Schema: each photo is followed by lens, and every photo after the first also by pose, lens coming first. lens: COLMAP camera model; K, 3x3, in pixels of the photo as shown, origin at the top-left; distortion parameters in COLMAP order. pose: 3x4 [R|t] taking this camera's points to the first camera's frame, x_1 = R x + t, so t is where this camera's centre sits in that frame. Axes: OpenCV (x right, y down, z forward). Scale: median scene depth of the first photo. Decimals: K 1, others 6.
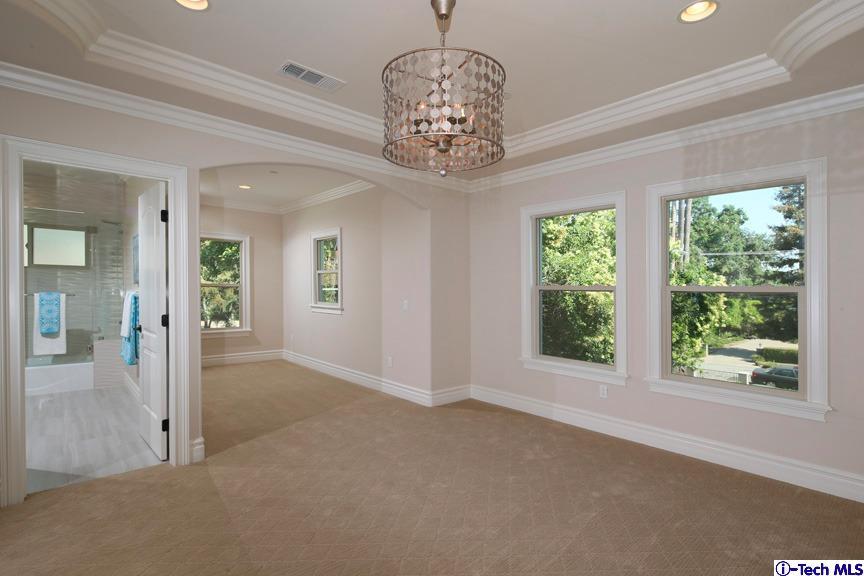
lens RADIAL K [[418.7, 0, 428.1], [0, 418.7, 290.9], [0, 0, 1]] dist [-0.003839, -0.000033]
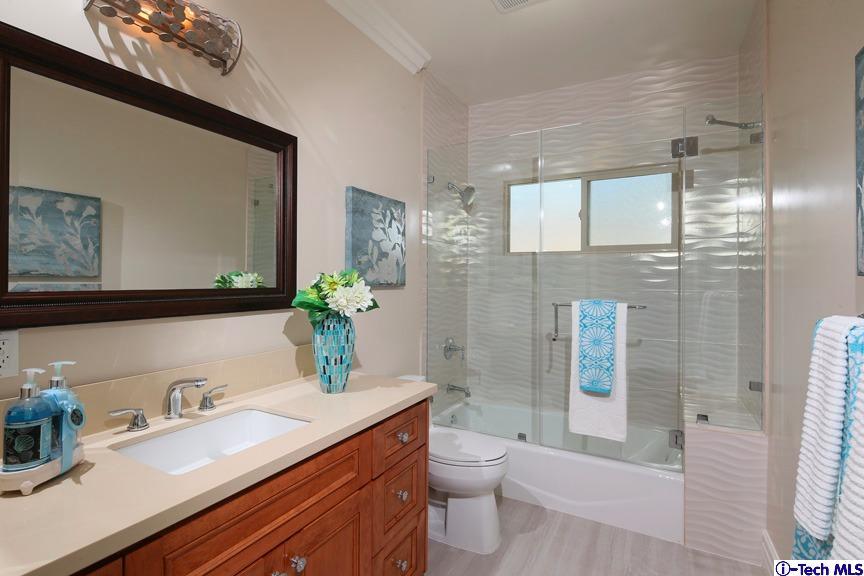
lens RADIAL K [[418.7, 0, 428.6], [0, 418.7, 286.8], [0, 0, 1]] dist [-0.003839, -0.000033]
pose [[0.330634, 0.012164, -0.943681, -0.533124], [-0.011715, 0.999893, 0.008784, -0.012657], [0.943686, 0.008151, 0.330741, 0.669782]]
